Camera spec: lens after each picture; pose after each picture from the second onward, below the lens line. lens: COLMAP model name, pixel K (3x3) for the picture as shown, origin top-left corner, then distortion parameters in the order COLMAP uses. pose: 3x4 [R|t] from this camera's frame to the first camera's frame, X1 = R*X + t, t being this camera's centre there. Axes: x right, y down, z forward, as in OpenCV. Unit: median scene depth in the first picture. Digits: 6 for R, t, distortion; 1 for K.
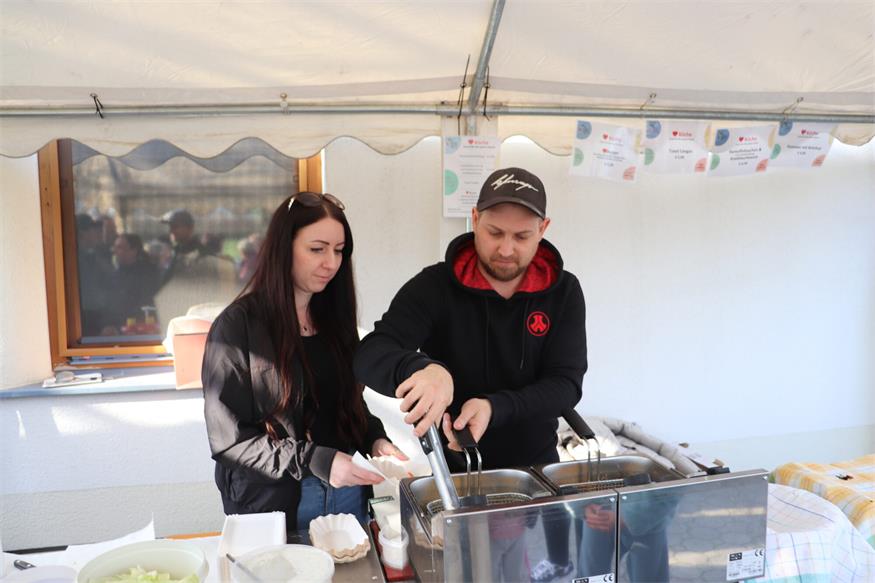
lens RADIAL K [[722.1, 0, 438.2], [0, 722.1, 294.1], [0, 0, 1]] dist [-0.171740, 0.169968]
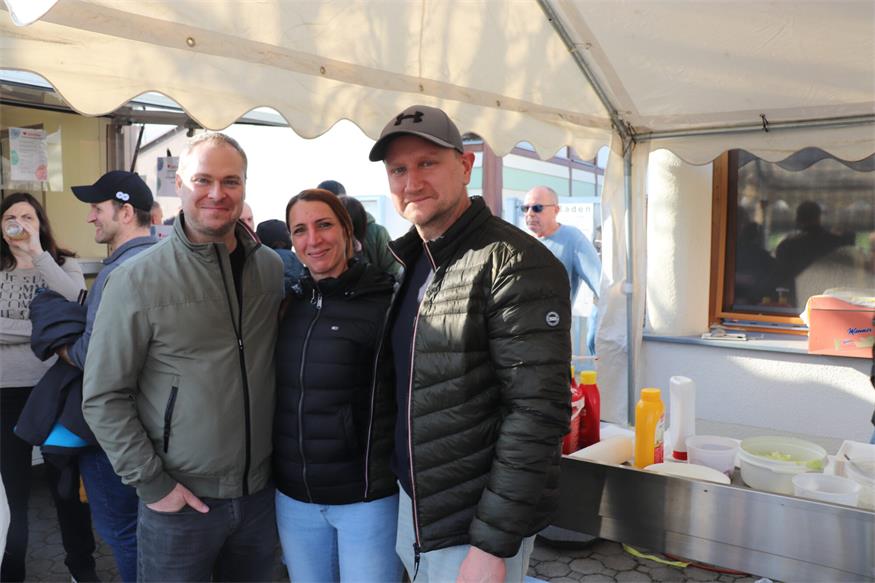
lens RADIAL K [[722.1, 0, 438.2], [0, 722.1, 294.1], [0, 0, 1]] dist [-0.171740, 0.169968]
pose [[0.671637, 0.095933, -0.734643, 0.068990], [-0.082778, 0.995089, 0.054264, 0.018844], [0.736241, 0.024367, 0.676280, -0.267948]]
